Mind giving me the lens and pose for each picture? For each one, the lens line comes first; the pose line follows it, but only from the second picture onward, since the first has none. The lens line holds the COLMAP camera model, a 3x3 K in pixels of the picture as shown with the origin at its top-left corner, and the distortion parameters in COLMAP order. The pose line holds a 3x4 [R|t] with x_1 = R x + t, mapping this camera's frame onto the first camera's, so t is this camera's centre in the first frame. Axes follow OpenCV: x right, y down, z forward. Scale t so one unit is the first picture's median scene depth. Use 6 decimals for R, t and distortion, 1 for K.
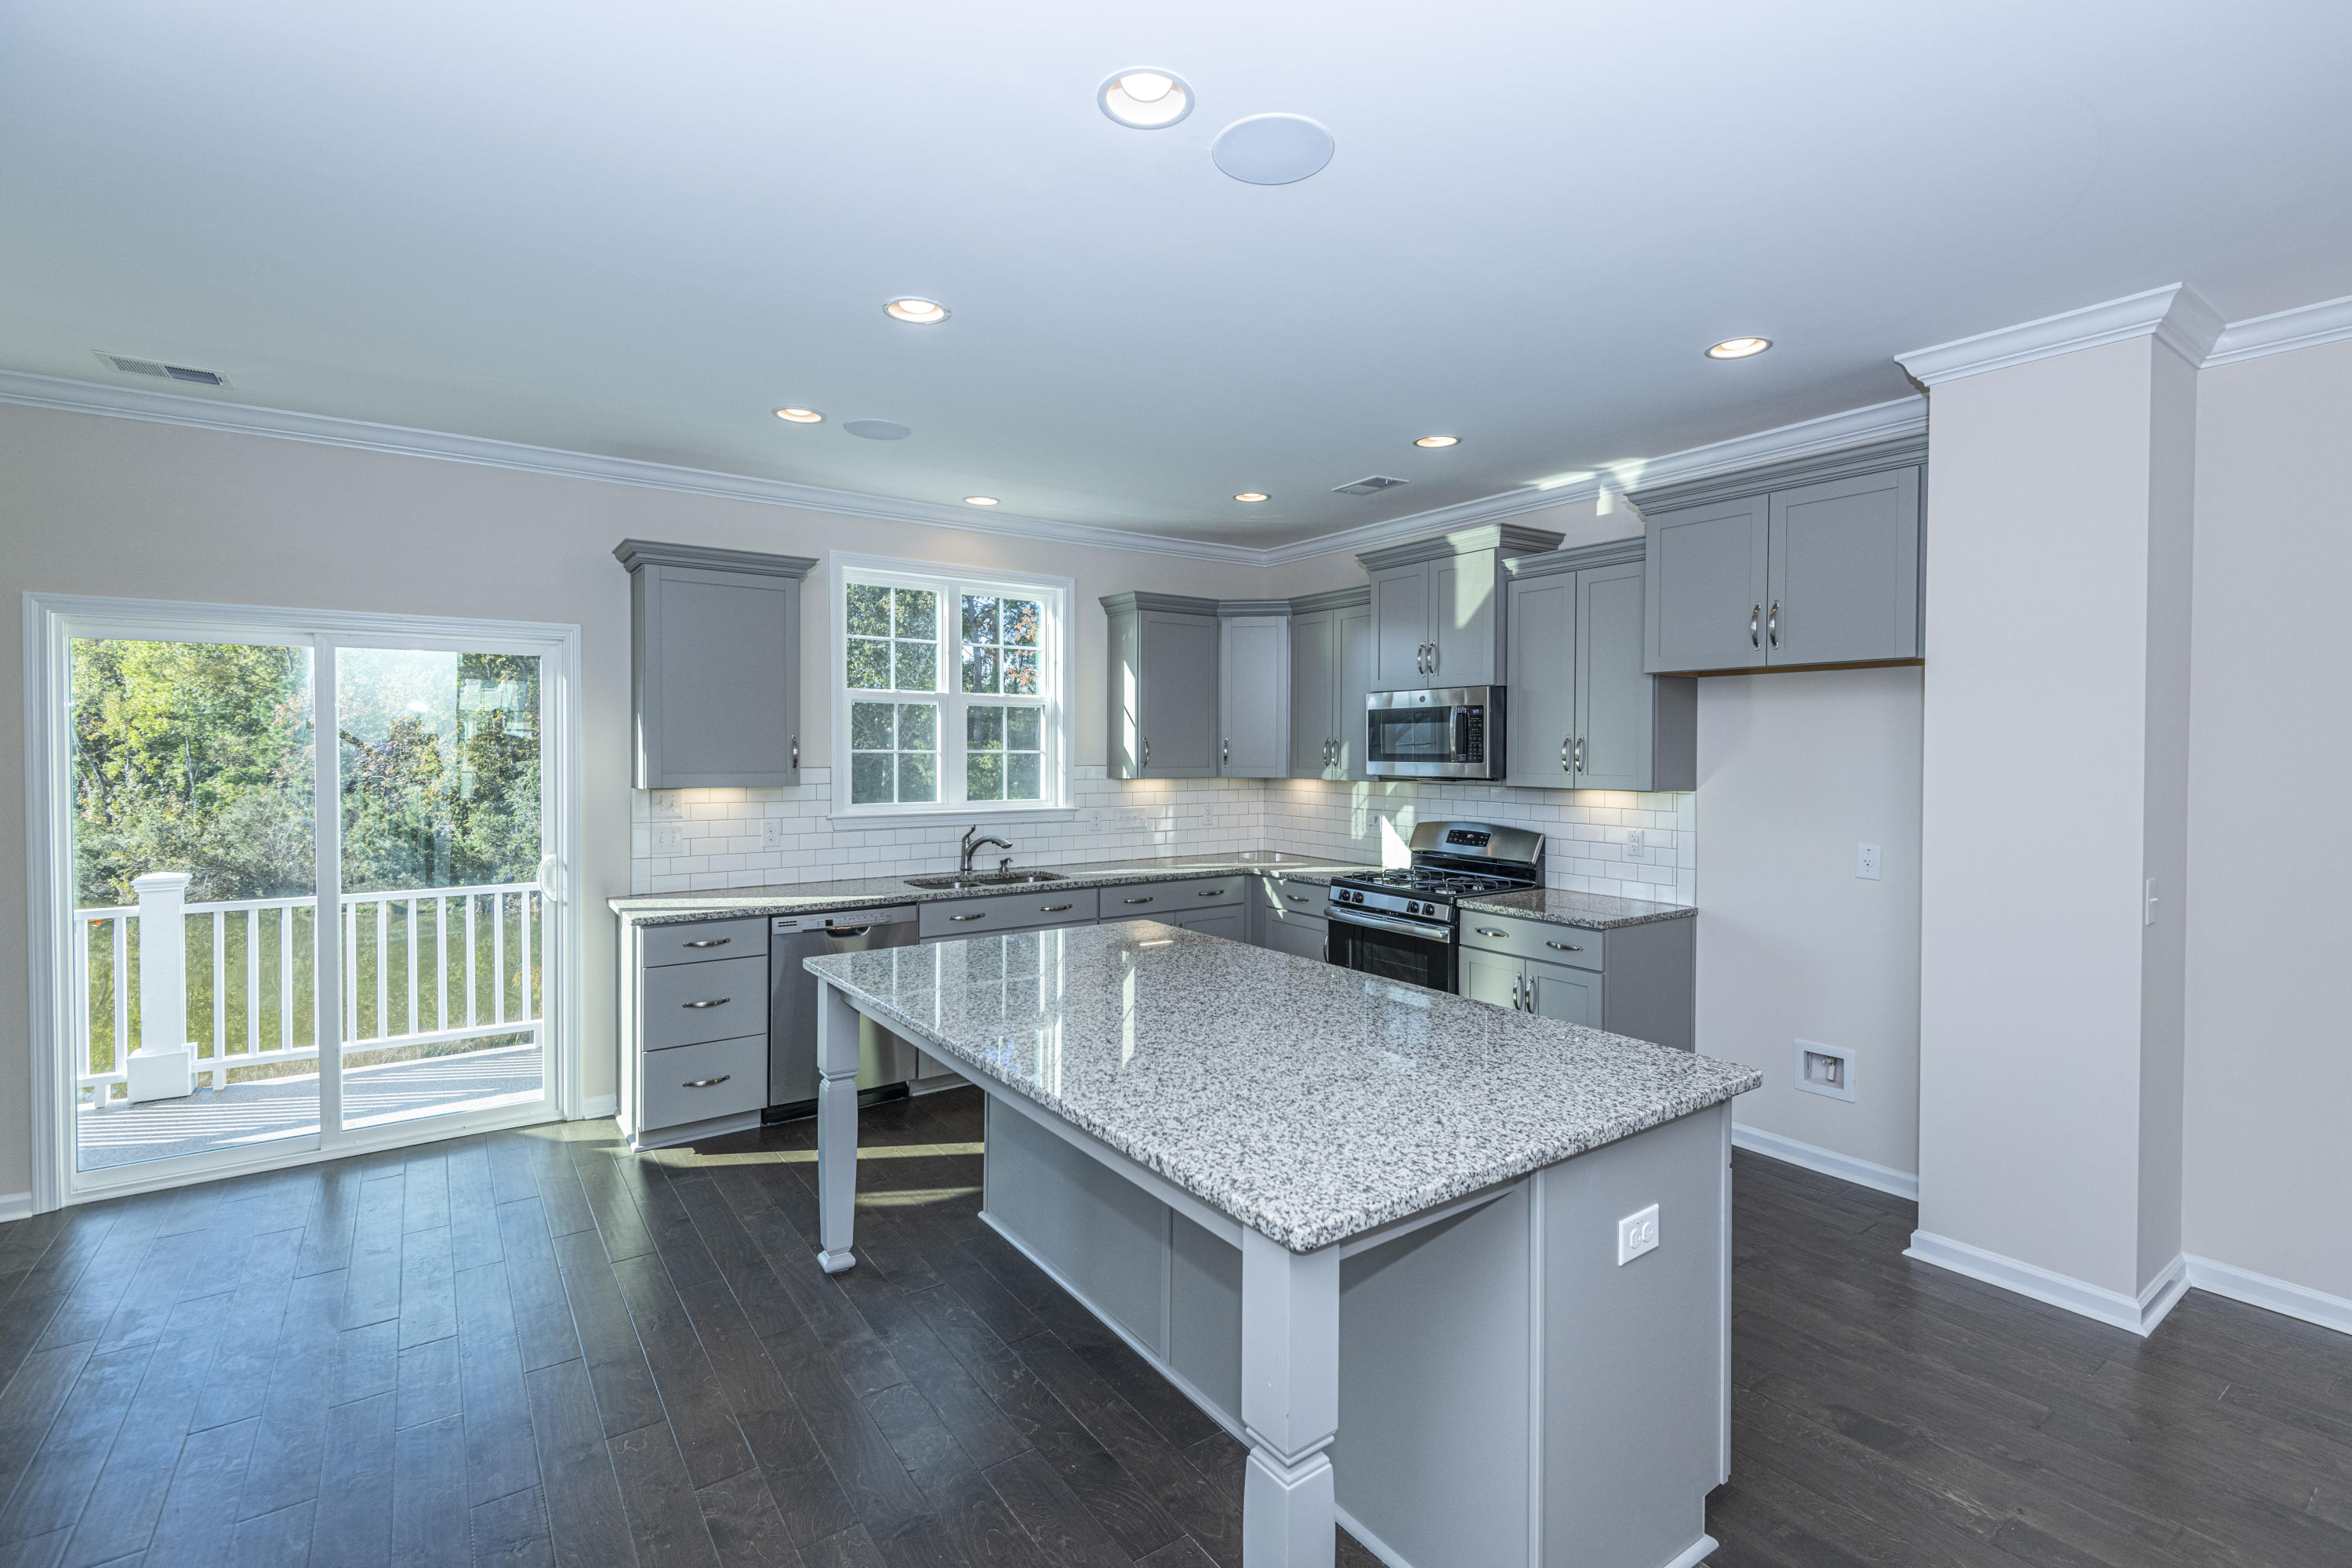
lens RADIAL K [[1064.8, 0, 1191.1], [0, 1064.8, 767.0], [0, 0, 1]] dist [0.004306, -0.003667]
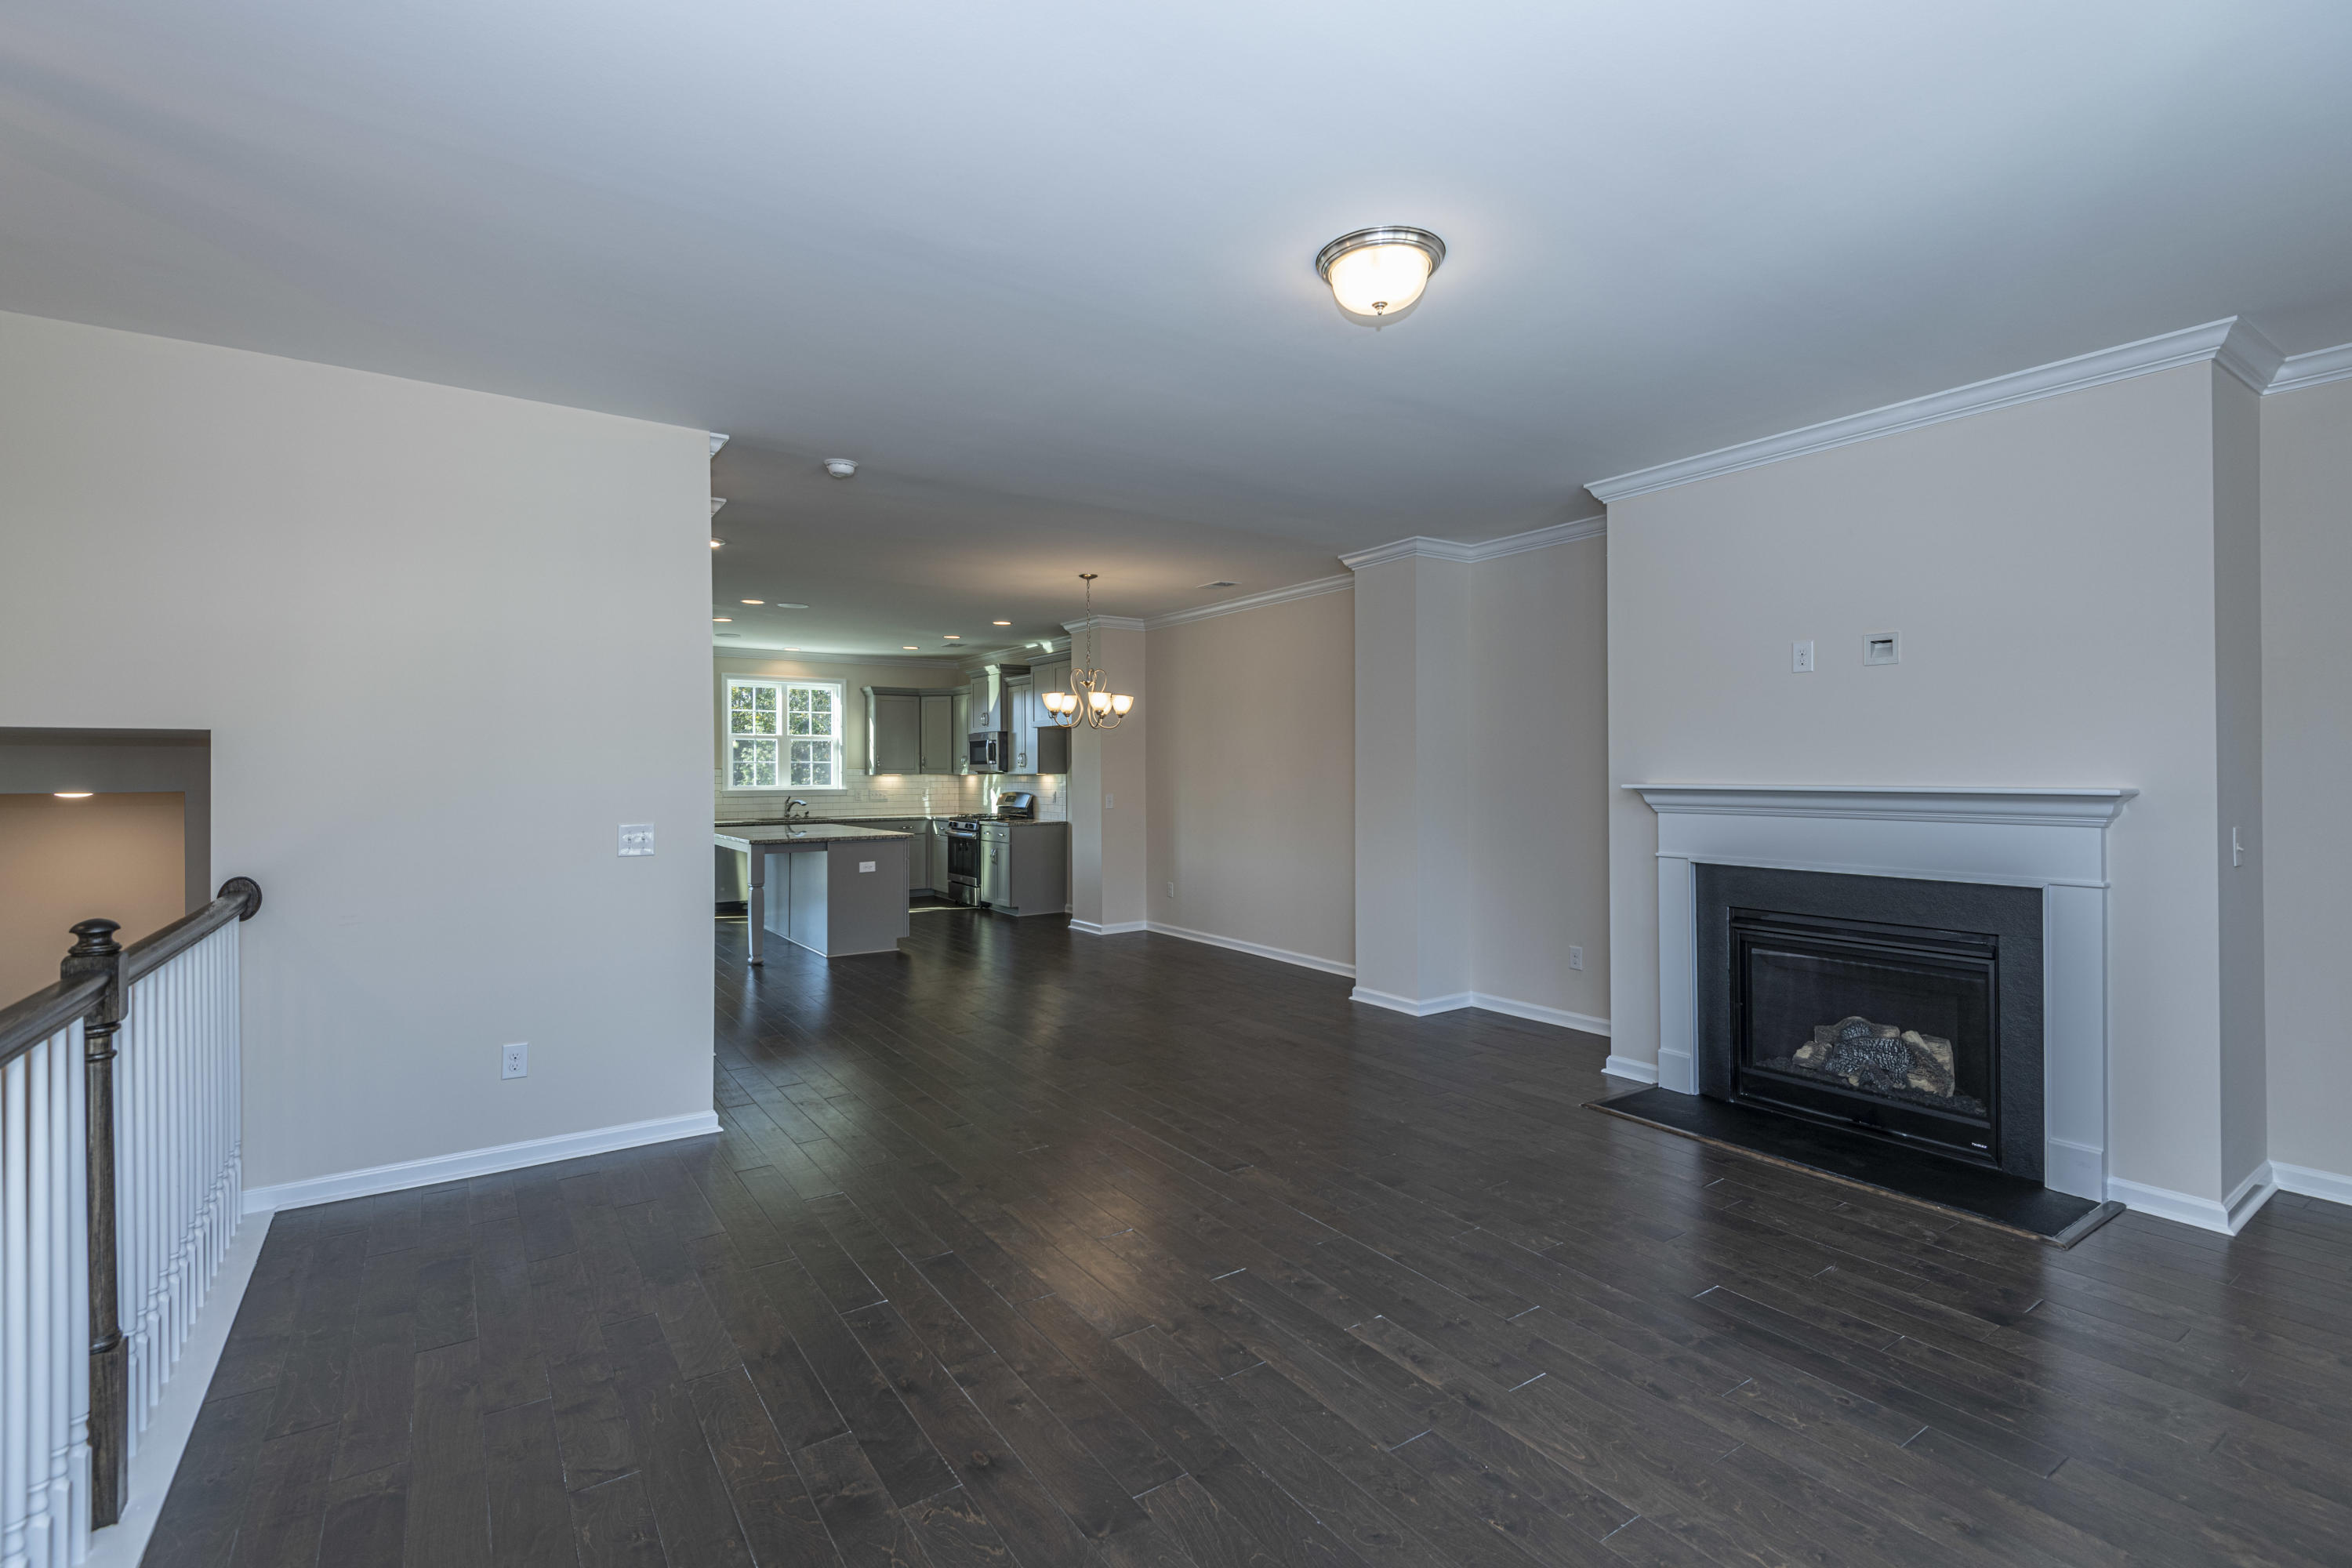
lens RADIAL K [[1044.1, 0, 1181.9], [0, 1044.1, 763.4], [0, 0, 1]] dist [0.028719, -0.017671]
pose [[0.999914, -0.008013, -0.010348, 0.655893], [0.007753, 0.999657, -0.025019, 0.051493], [0.010545, 0.024937, 0.999633, -1.211437]]
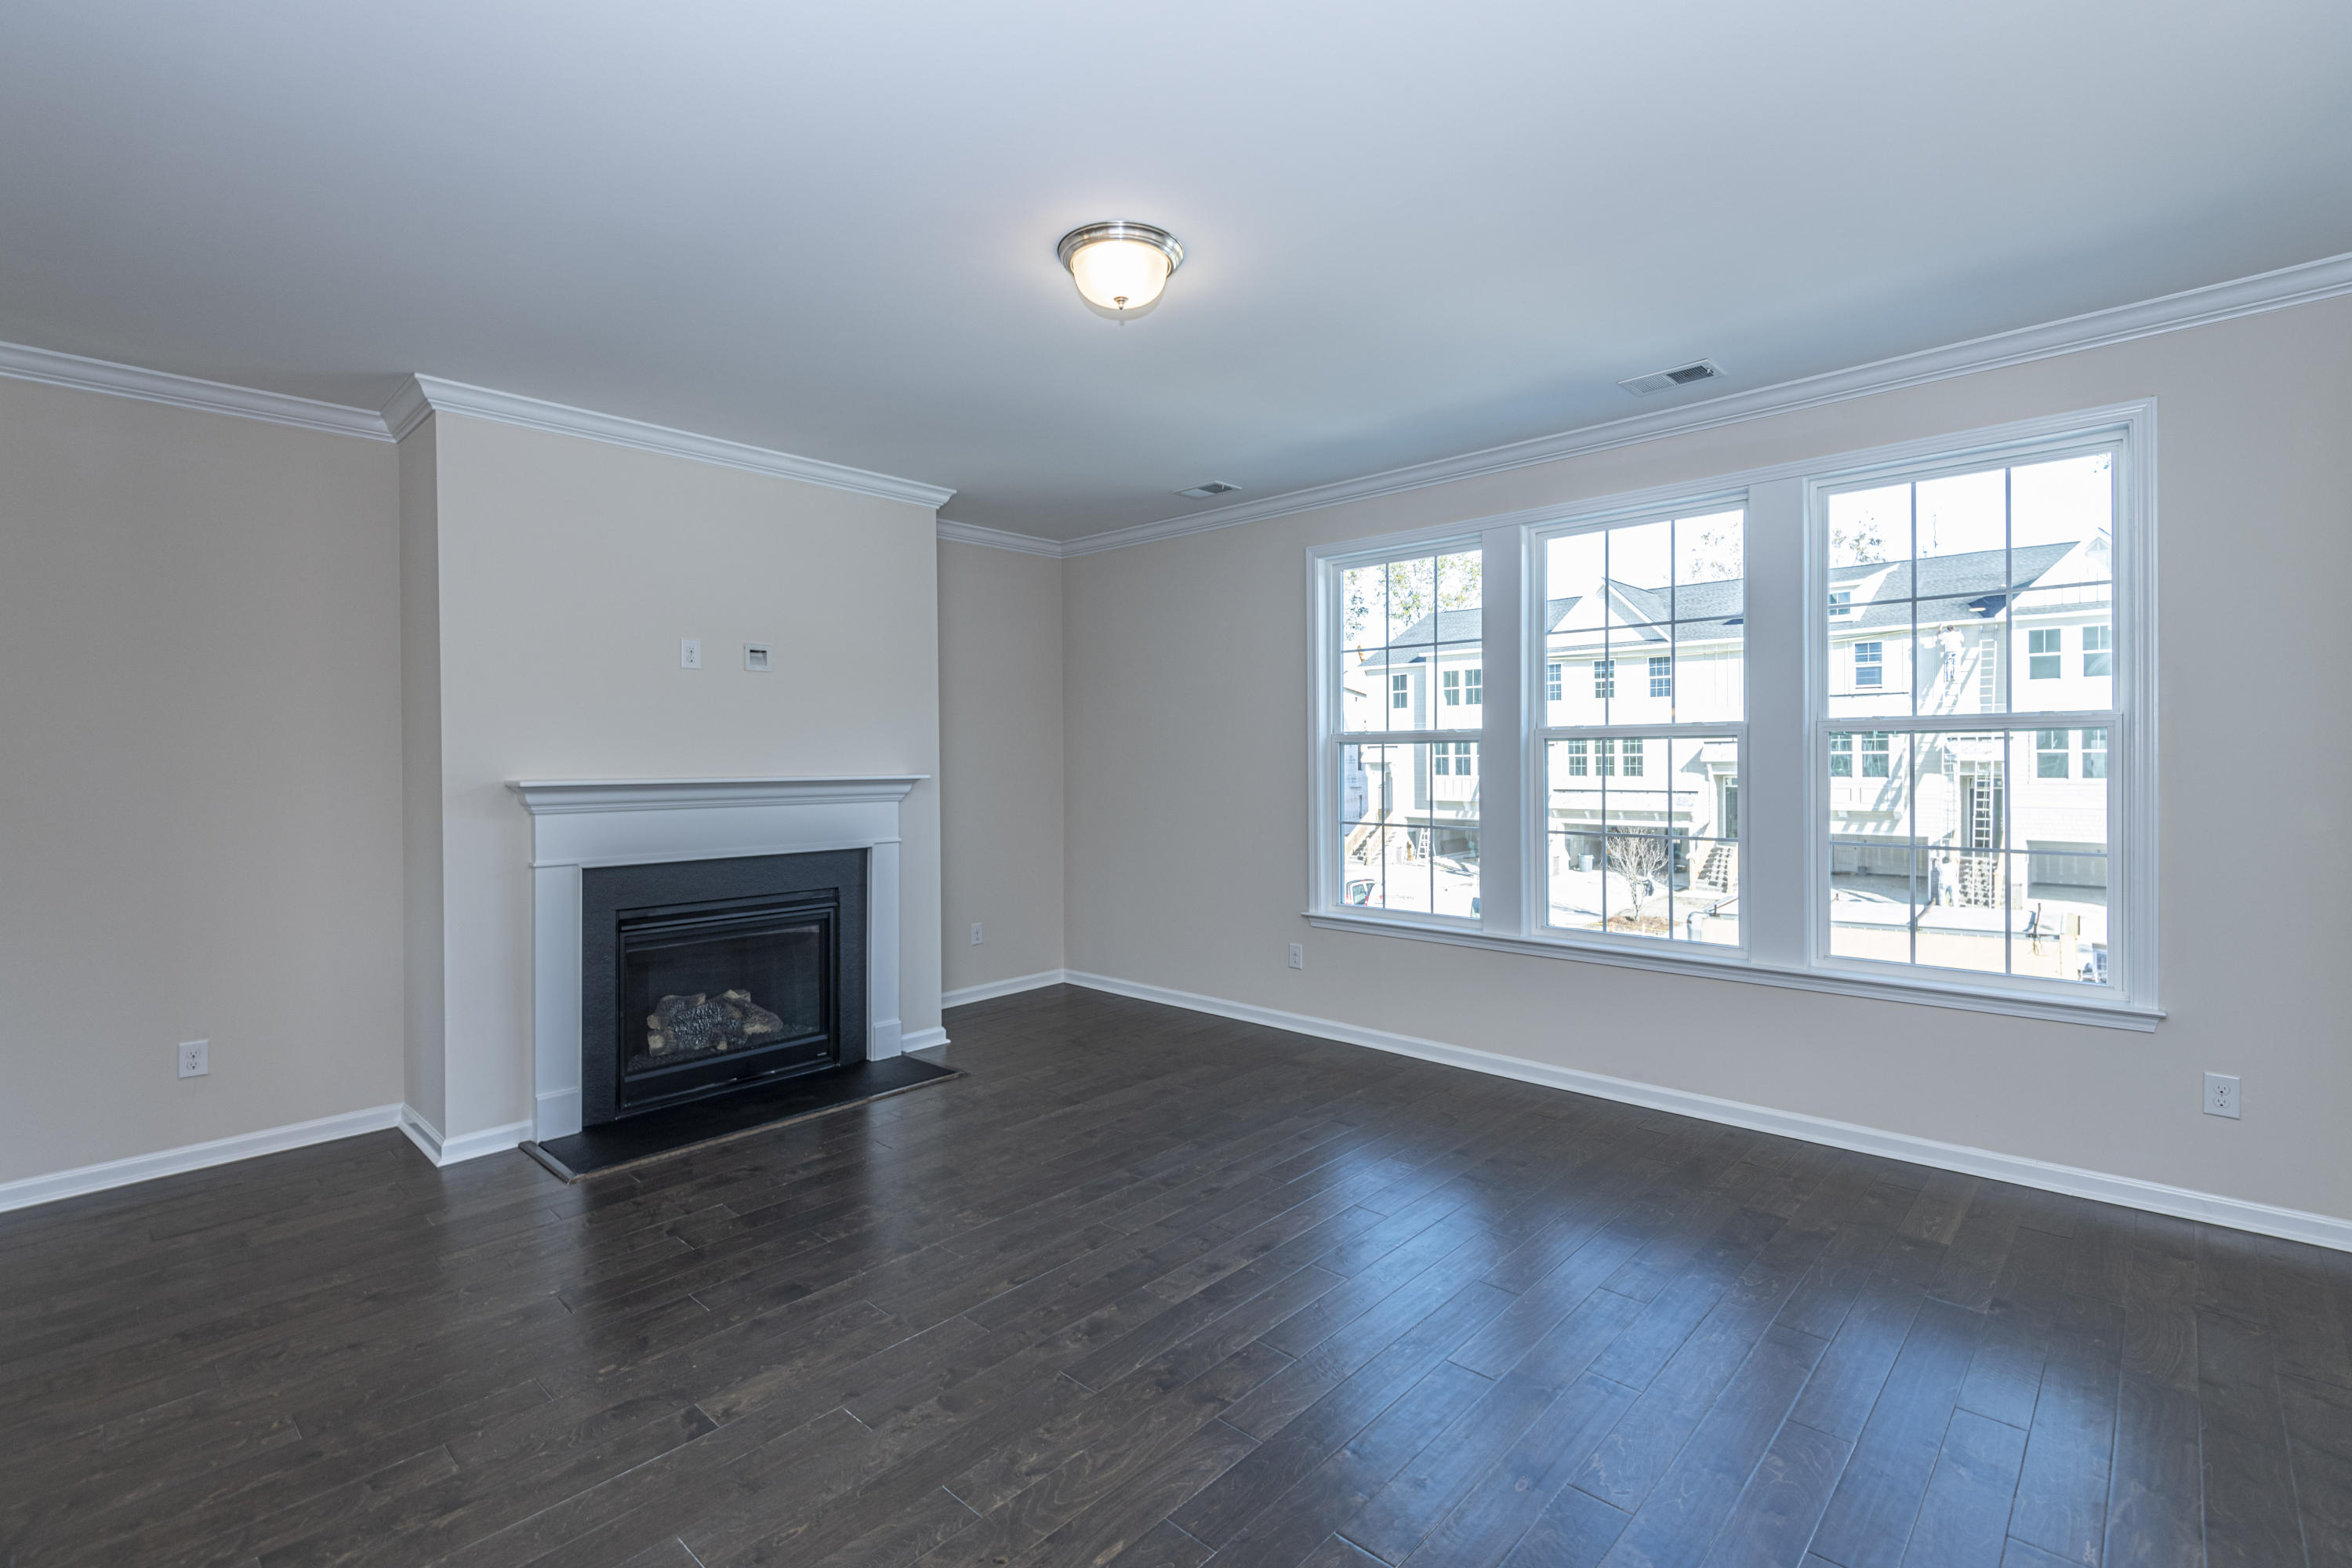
lens RADIAL K [[1044.1, 0, 1181.9], [0, 1044.1, 763.4], [0, 0, 1]] dist [0.028719, -0.017671]
pose [[-0.198922, -0.007007, 0.979990, 0.215078], [0.022437, 0.999680, 0.011702, 0.038729], [-0.979759, 0.024316, -0.198701, -0.598042]]
